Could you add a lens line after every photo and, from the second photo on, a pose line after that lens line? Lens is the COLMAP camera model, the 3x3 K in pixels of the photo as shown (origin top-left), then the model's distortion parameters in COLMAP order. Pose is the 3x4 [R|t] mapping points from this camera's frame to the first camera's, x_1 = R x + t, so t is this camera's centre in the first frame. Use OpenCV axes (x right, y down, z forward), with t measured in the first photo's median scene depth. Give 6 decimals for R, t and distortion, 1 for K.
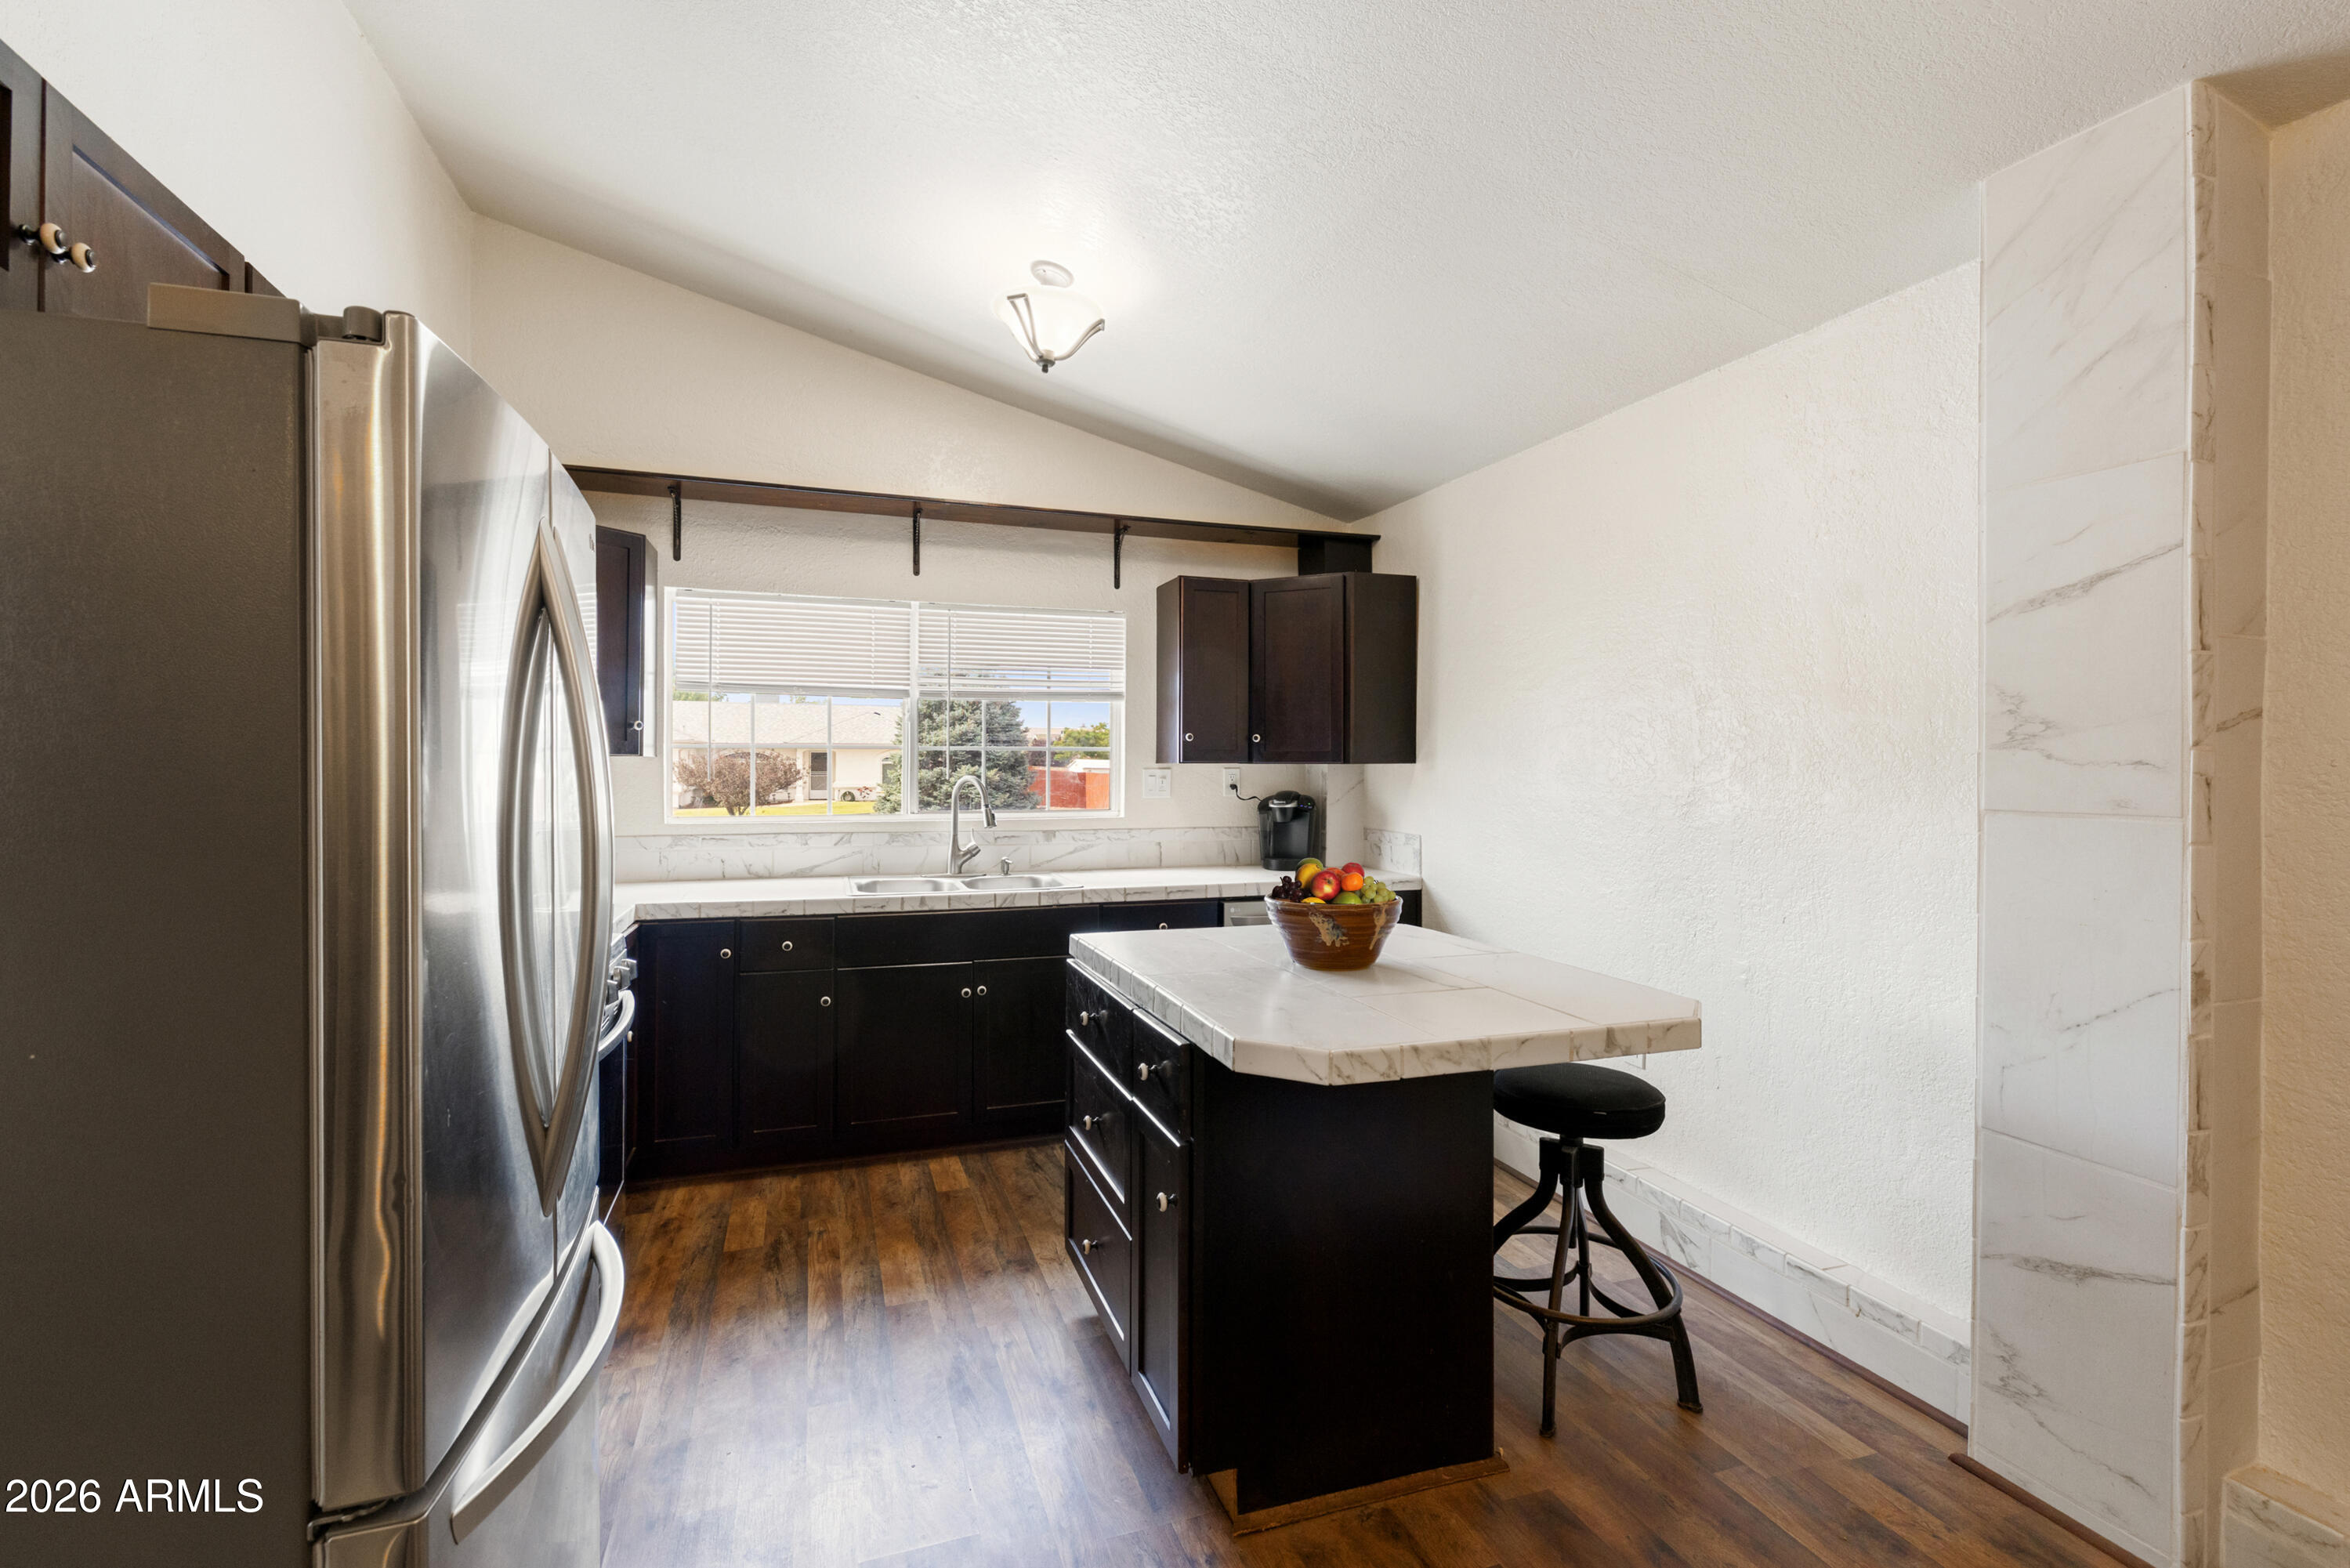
lens RADIAL K [[1022.7, 0, 1165.4], [0, 1022.7, 763.3], [0, 0, 1]] dist [-0.004064, 0.001719]
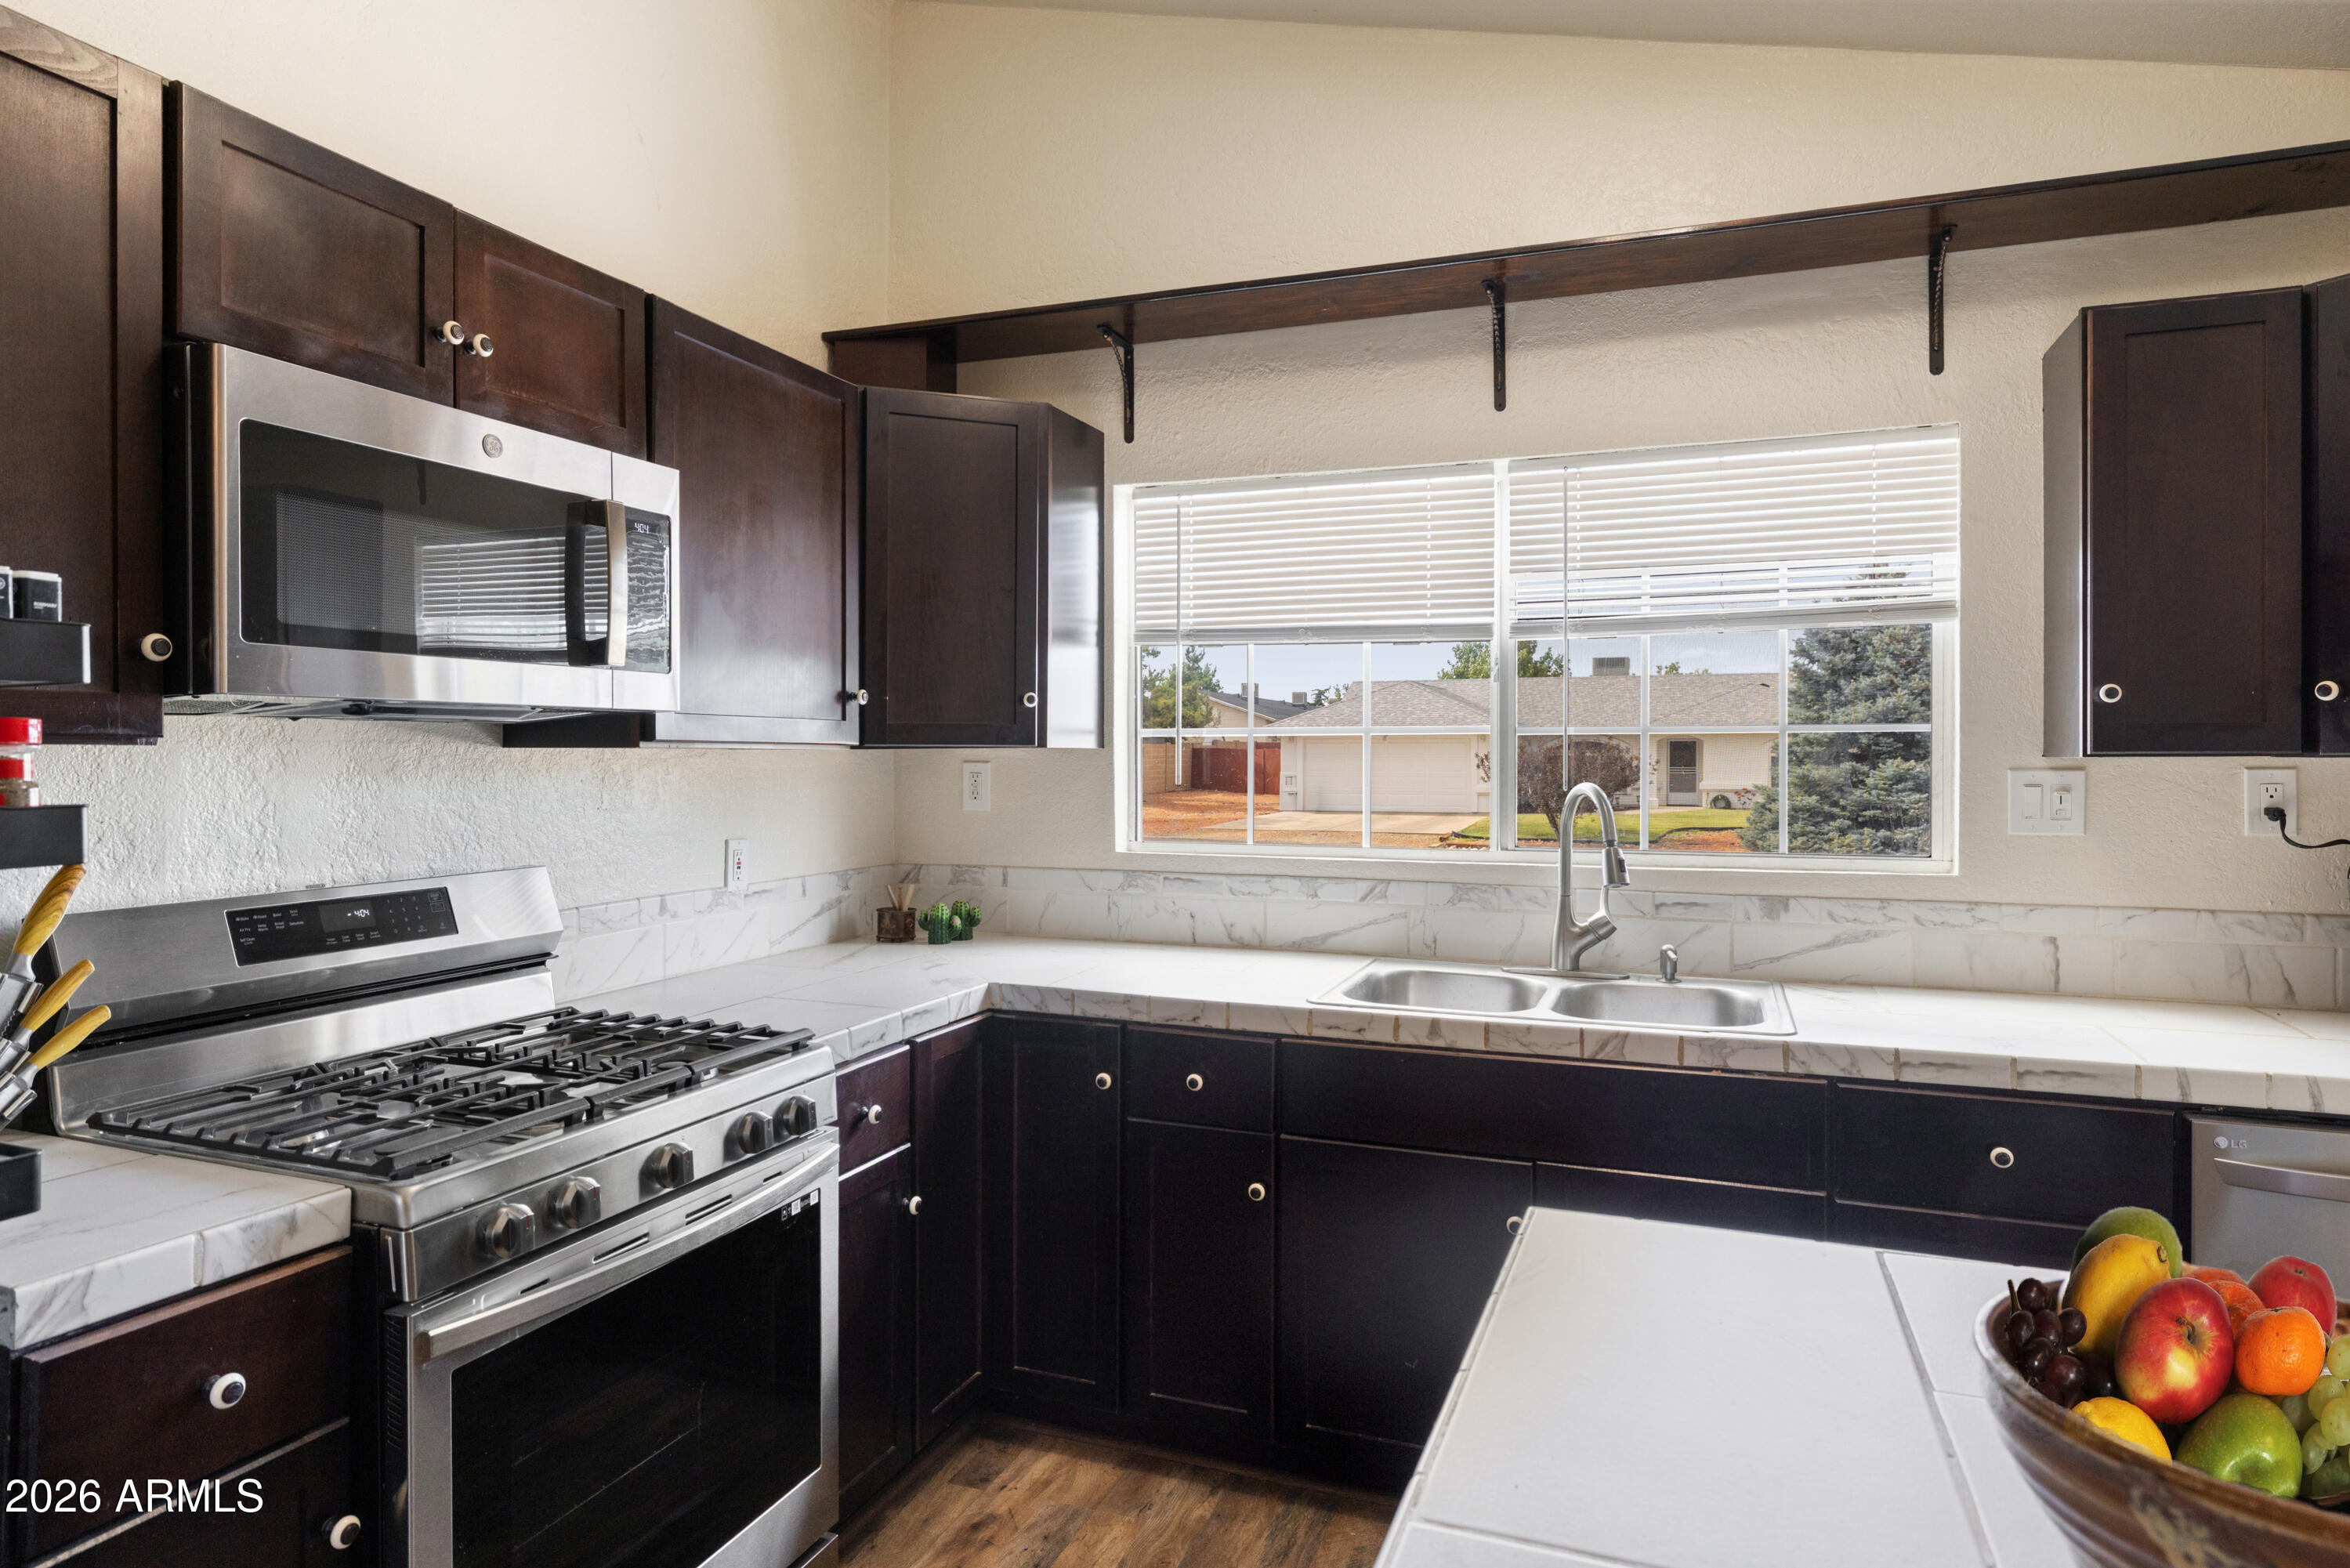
lens RADIAL K [[1362.1, 0, 1175.8], [0, 1362.1, 756.2], [0, 0, 1]] dist [0.000463, -0.001676]
pose [[0.768190, -0.002302, -0.640218, 0.085384], [0.002617, 0.999996, -0.000456, -0.000955], [0.640217, -0.001325, 0.768193, 0.339099]]
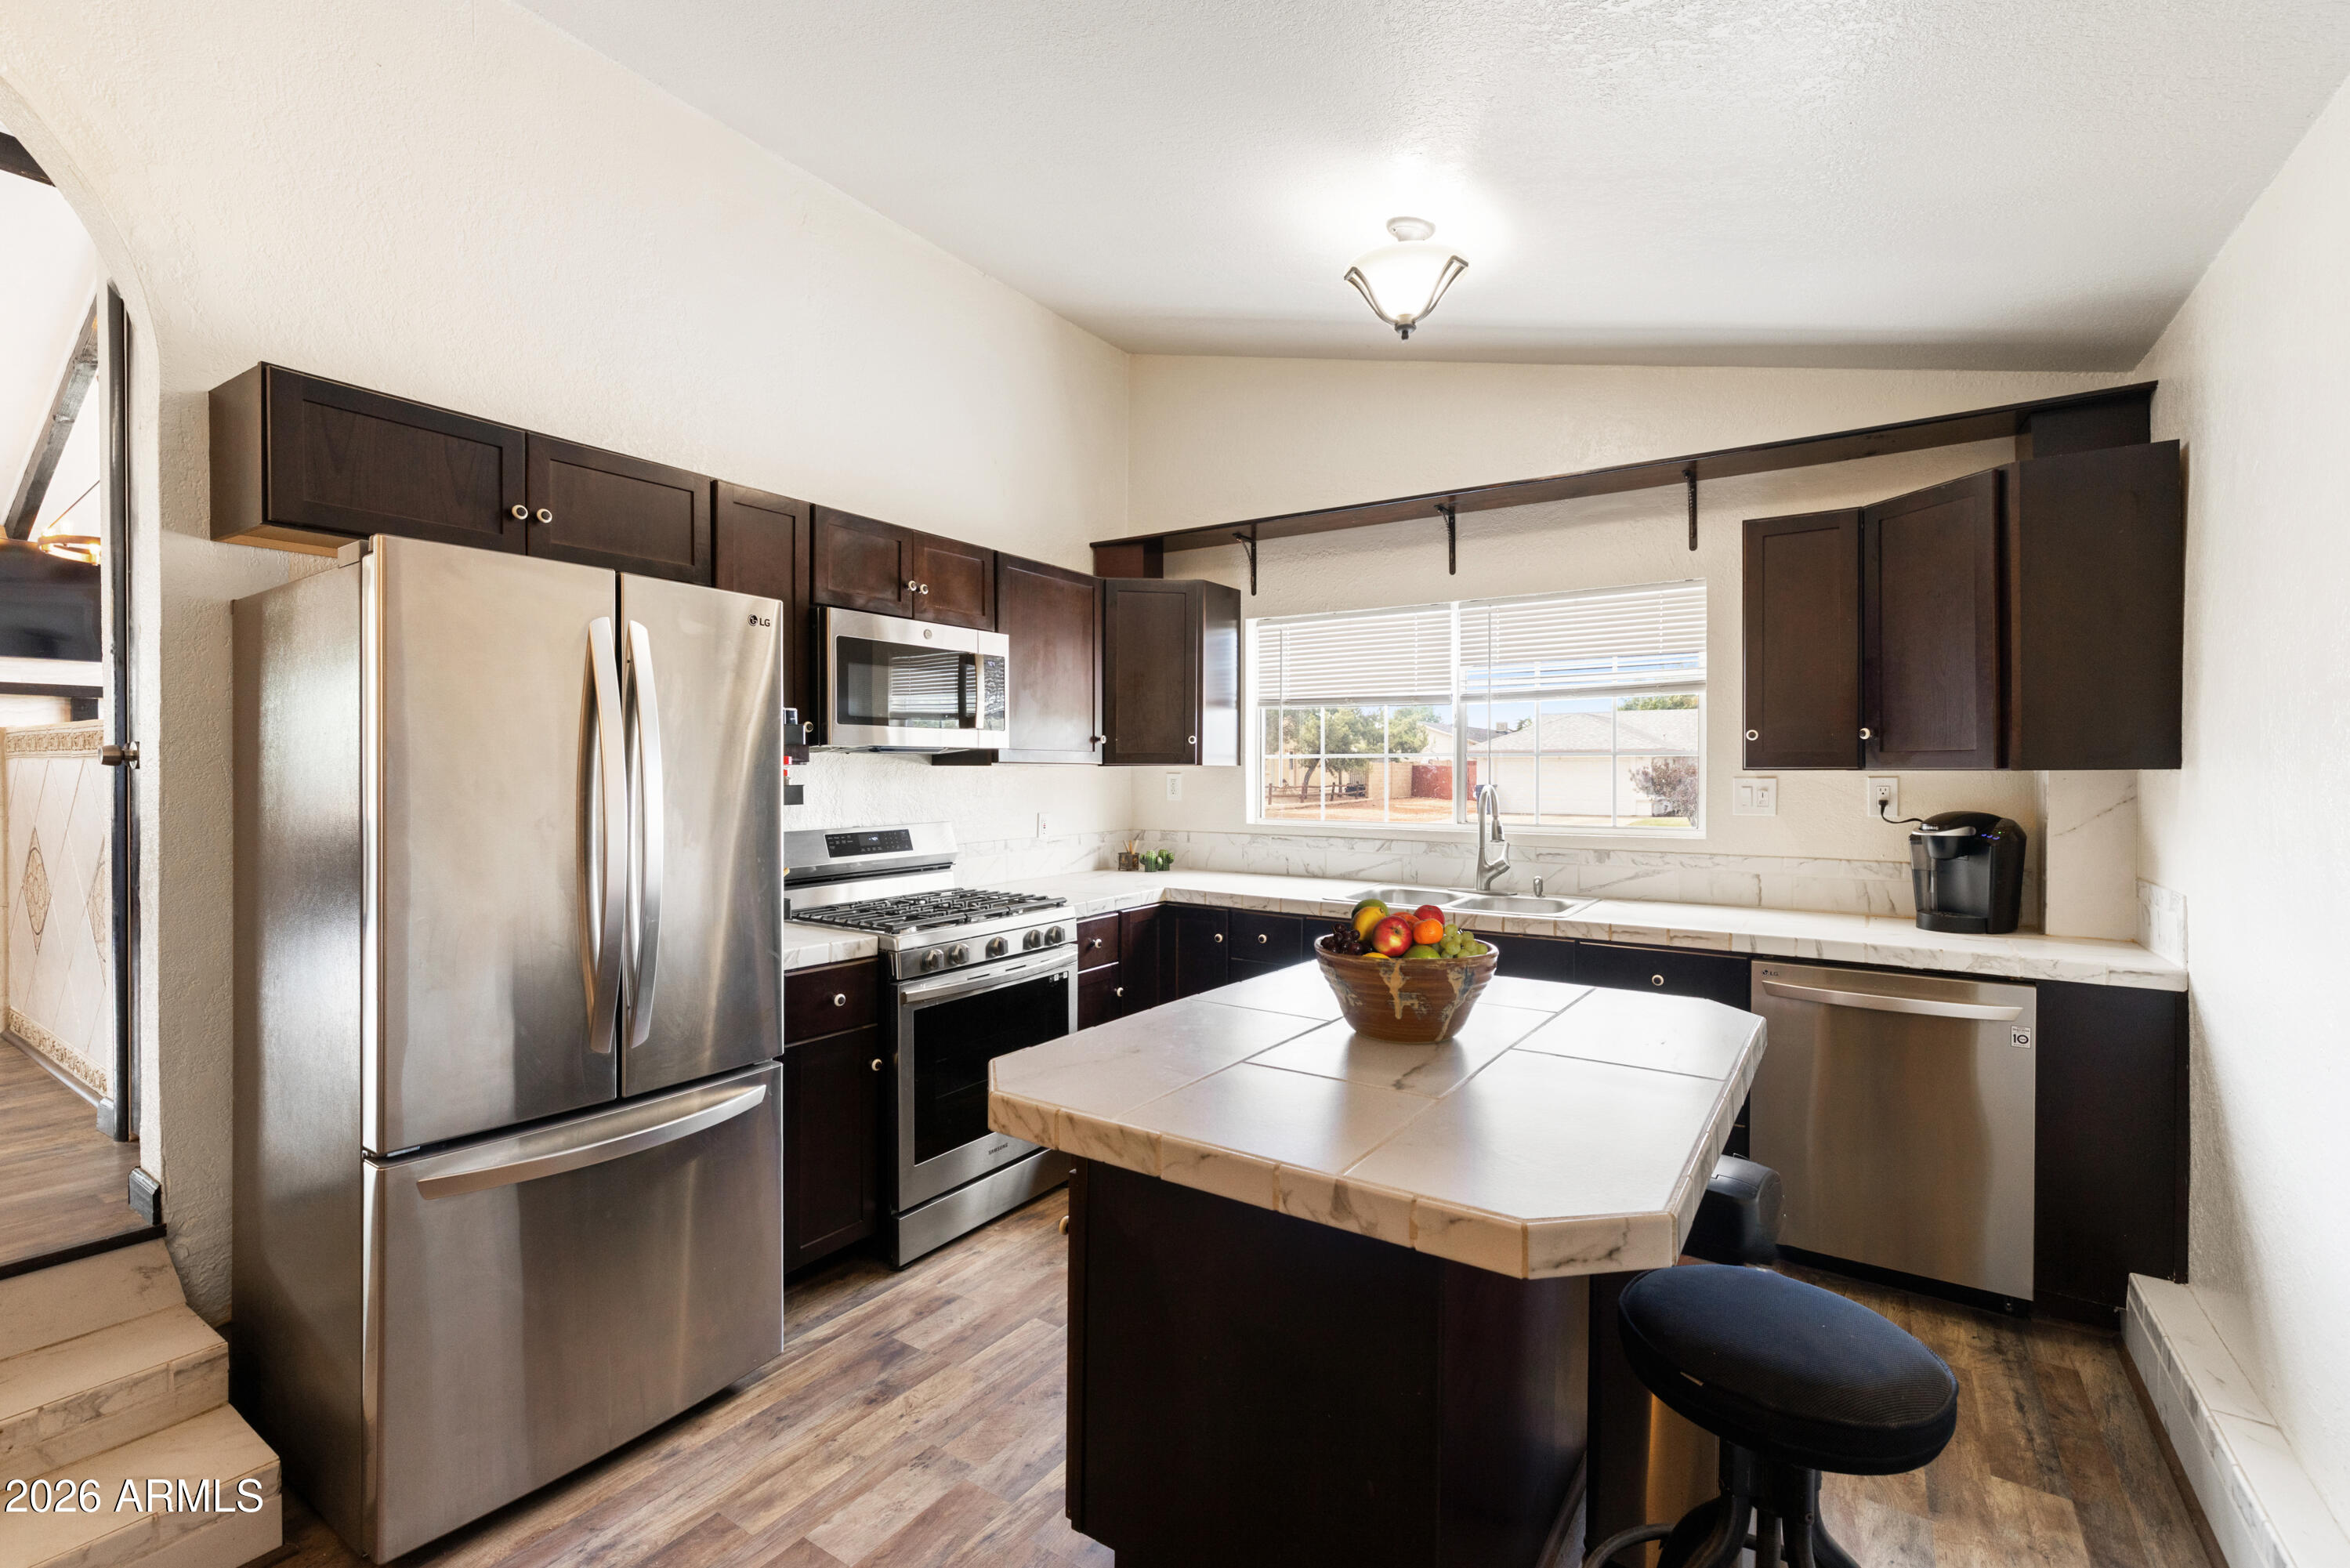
lens RADIAL K [[1022.7, 0, 1178.8], [0, 1022.7, 773.8], [0, 0, 1]] dist [-0.004064, 0.001719]
pose [[0.609271, -0.000029, -0.792962, 0.359189], [0.001783, 0.999998, 0.001333, 0.000930], [0.792960, -0.002226, 0.609270, 0.216692]]
